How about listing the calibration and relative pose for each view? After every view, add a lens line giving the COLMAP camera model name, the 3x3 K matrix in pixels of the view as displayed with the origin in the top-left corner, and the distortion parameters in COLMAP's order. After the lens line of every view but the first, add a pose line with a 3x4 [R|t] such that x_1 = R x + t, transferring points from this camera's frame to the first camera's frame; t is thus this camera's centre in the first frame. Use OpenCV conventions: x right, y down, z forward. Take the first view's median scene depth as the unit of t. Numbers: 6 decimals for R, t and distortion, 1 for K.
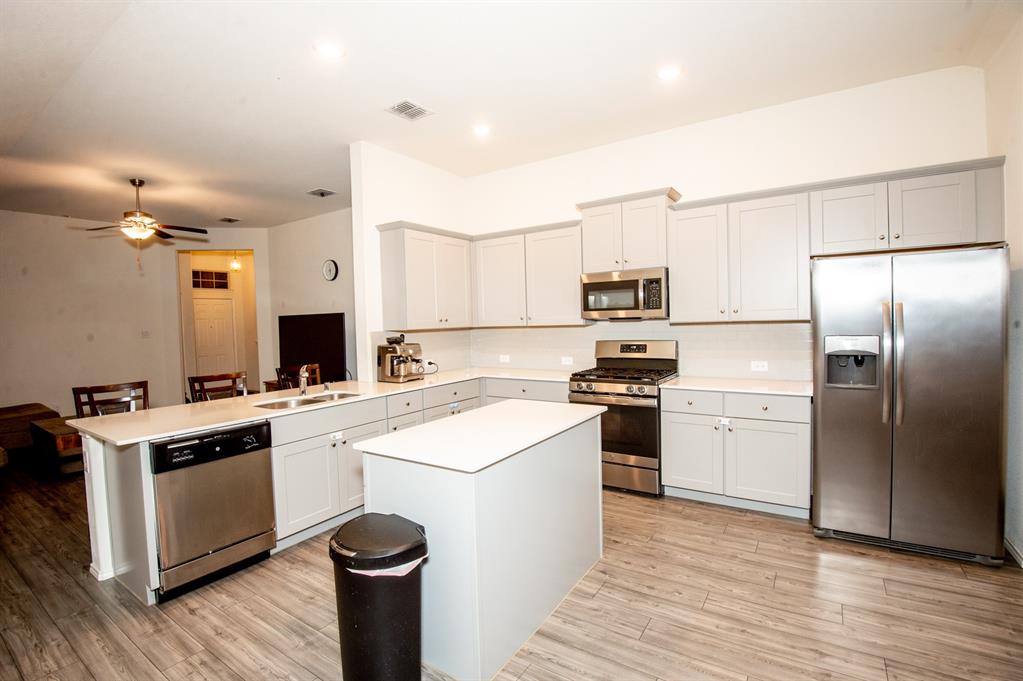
lens RADIAL K [[467.1, 0, 511.1], [0, 467.1, 336.9], [0, 0, 1]] dist [-0.018422, -0.011299]
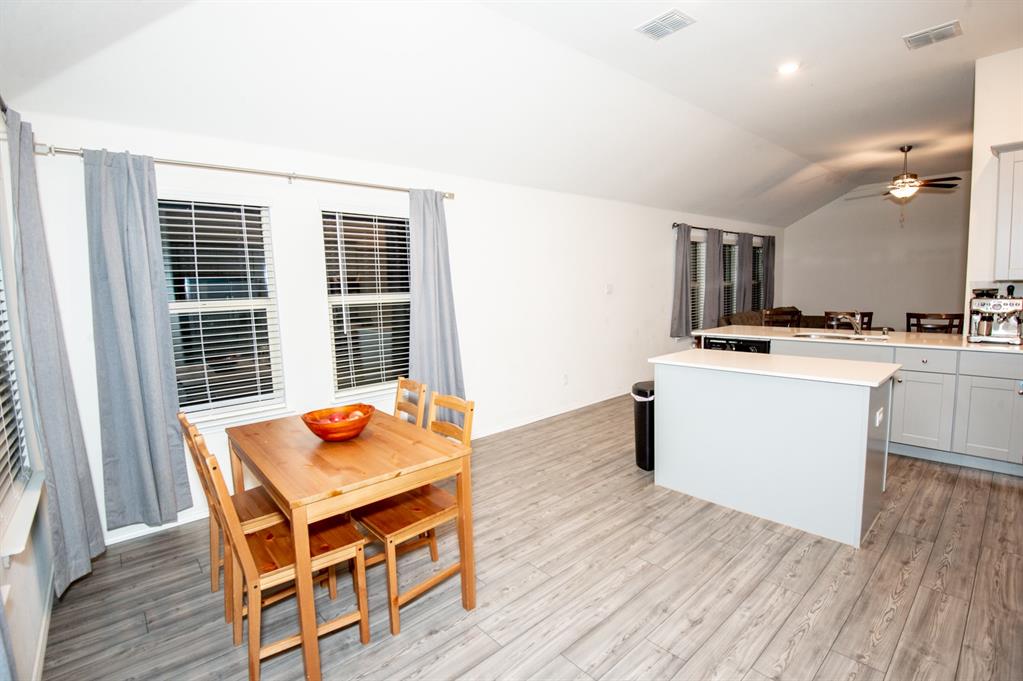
lens RADIAL K [[467.1, 0, 511.1], [0, 467.1, 336.9], [0, 0, 1]] dist [-0.018422, -0.011299]
pose [[-0.253837, 0.137022, -0.957493, 0.837622], [0.007526, 0.990165, 0.139702, -0.035913], [0.967218, 0.028255, -0.252371, 0.422561]]
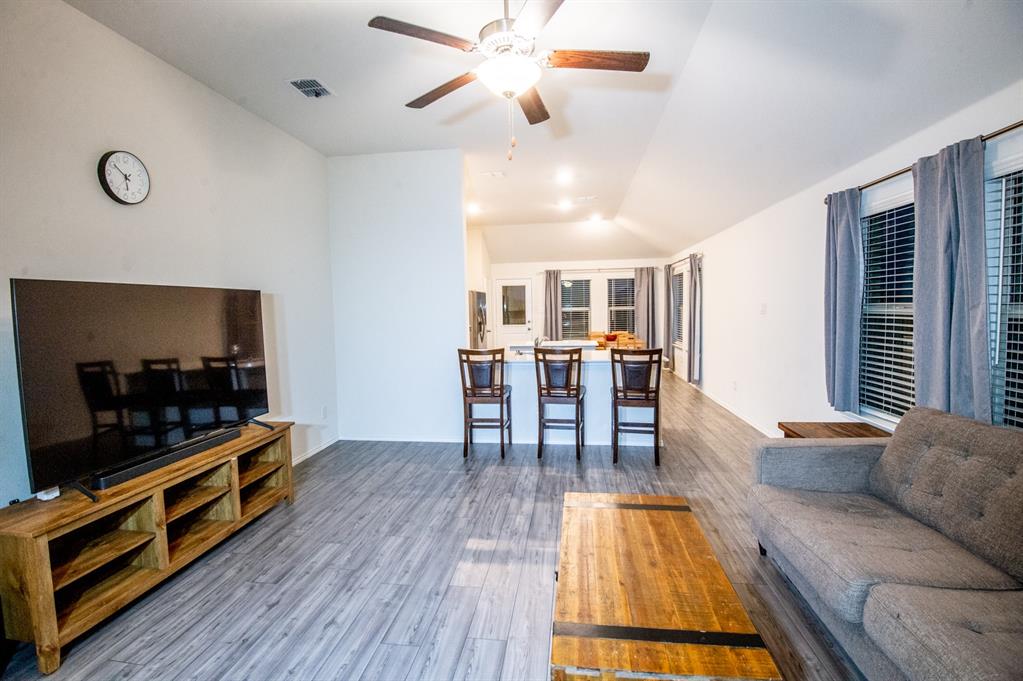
lens RADIAL K [[466.1, 0, 510.5], [0, 466.1, 336.7], [0, 0, 1]] dist [-0.008903, -0.017741]
pose [[-0.438845, -0.019890, 0.898343, -1.584425], [0.062213, 0.996683, 0.052458, -0.013331], [-0.896407, 0.078910, -0.436152, 1.586995]]
